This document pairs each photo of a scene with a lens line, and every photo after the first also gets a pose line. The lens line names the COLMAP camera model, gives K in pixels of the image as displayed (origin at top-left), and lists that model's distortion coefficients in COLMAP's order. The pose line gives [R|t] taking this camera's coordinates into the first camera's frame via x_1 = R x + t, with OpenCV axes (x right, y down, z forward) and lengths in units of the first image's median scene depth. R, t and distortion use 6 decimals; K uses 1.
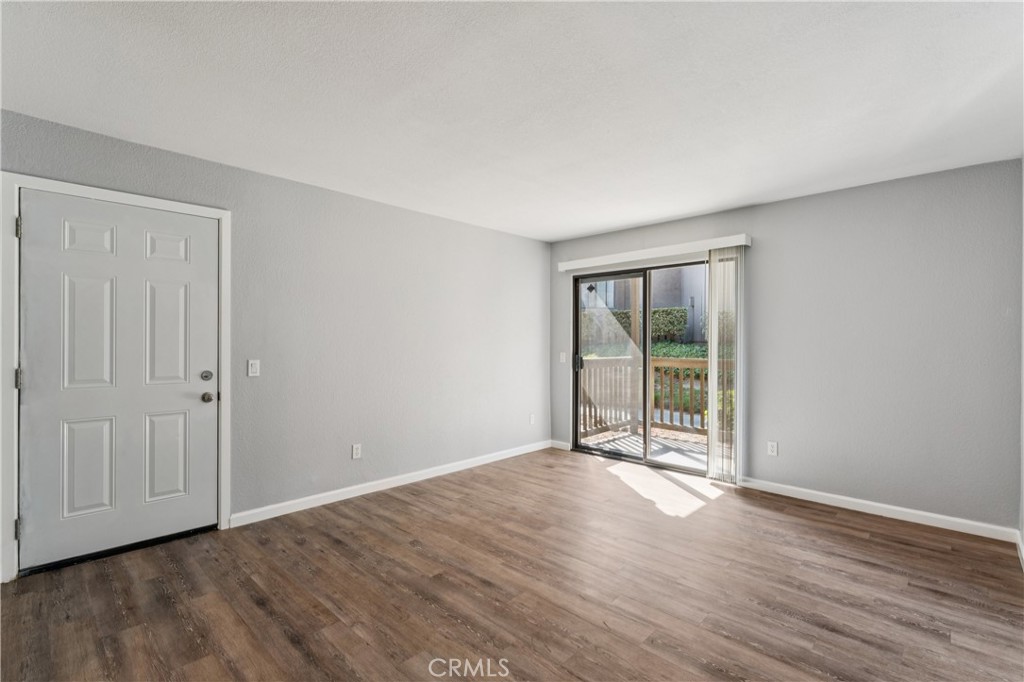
lens RADIAL K [[470.7, 0, 511.9], [0, 470.7, 340.6], [0, 0, 1]] dist [-0.003715, 0.000519]
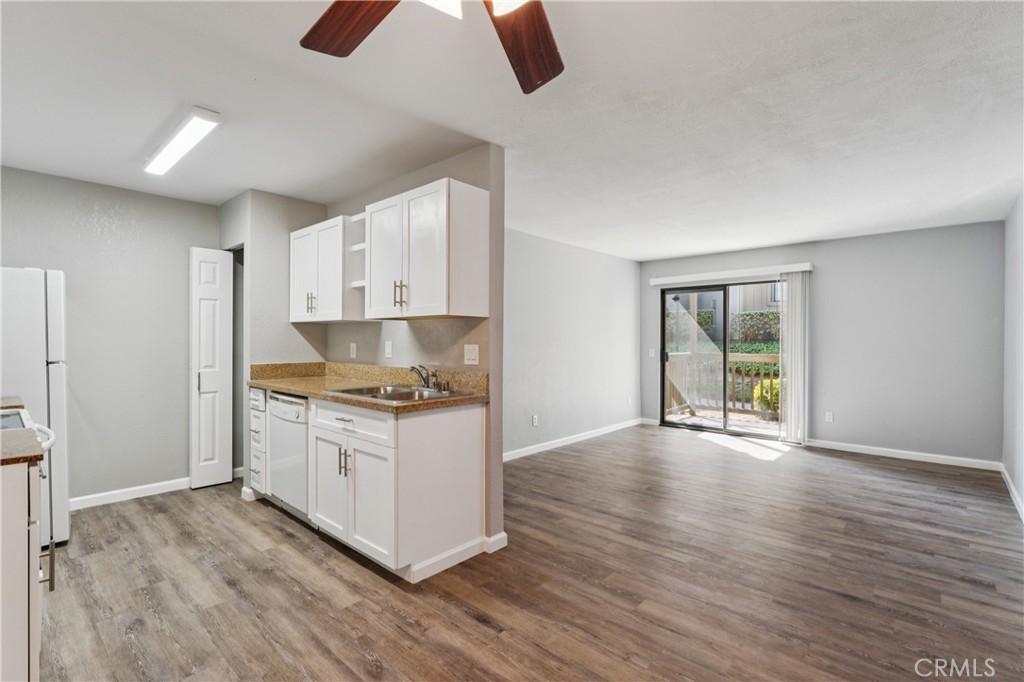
lens RADIAL K [[470.7, 0, 515.7], [0, 470.7, 340.3], [0, 0, 1]] dist [-0.003715, 0.000519]
pose [[0.999667, -0.002090, 0.025733, -0.367979], [0.001988, 0.999990, 0.003968, -0.004433], [-0.025741, -0.003915, 0.999661, -0.329141]]
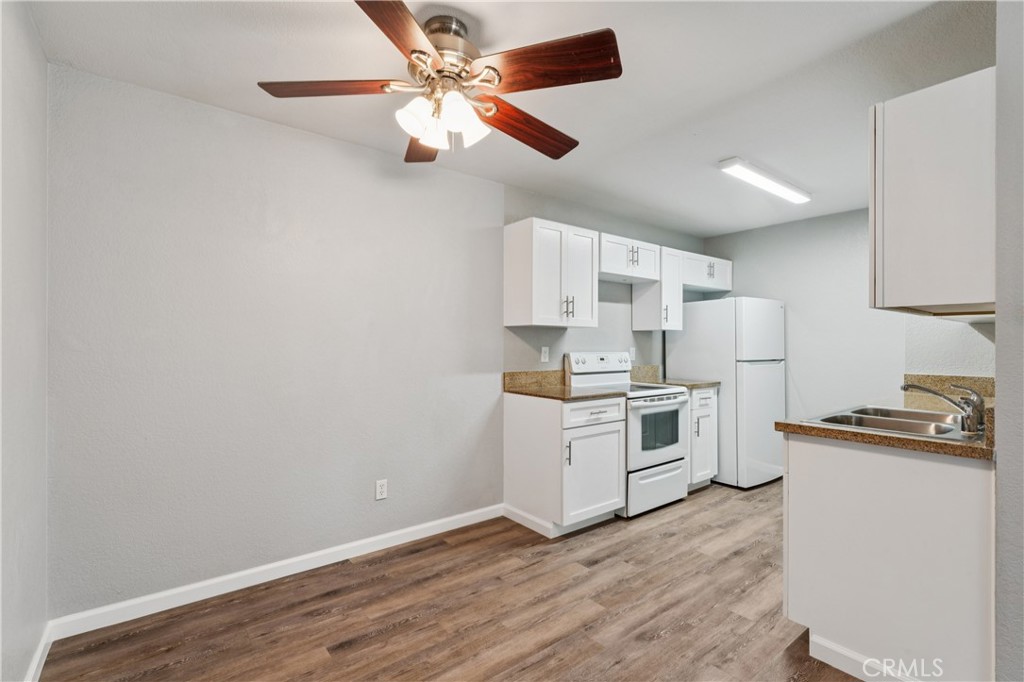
lens RADIAL K [[470.7, 0, 510.6], [0, 470.7, 338.1], [0, 0, 1]] dist [-0.003715, 0.000519]
pose [[-0.143201, -0.015888, -0.989566, 0.224593], [-0.005747, 0.999868, -0.015222, 0.002113], [0.989677, 0.003507, -0.143273, 0.226168]]
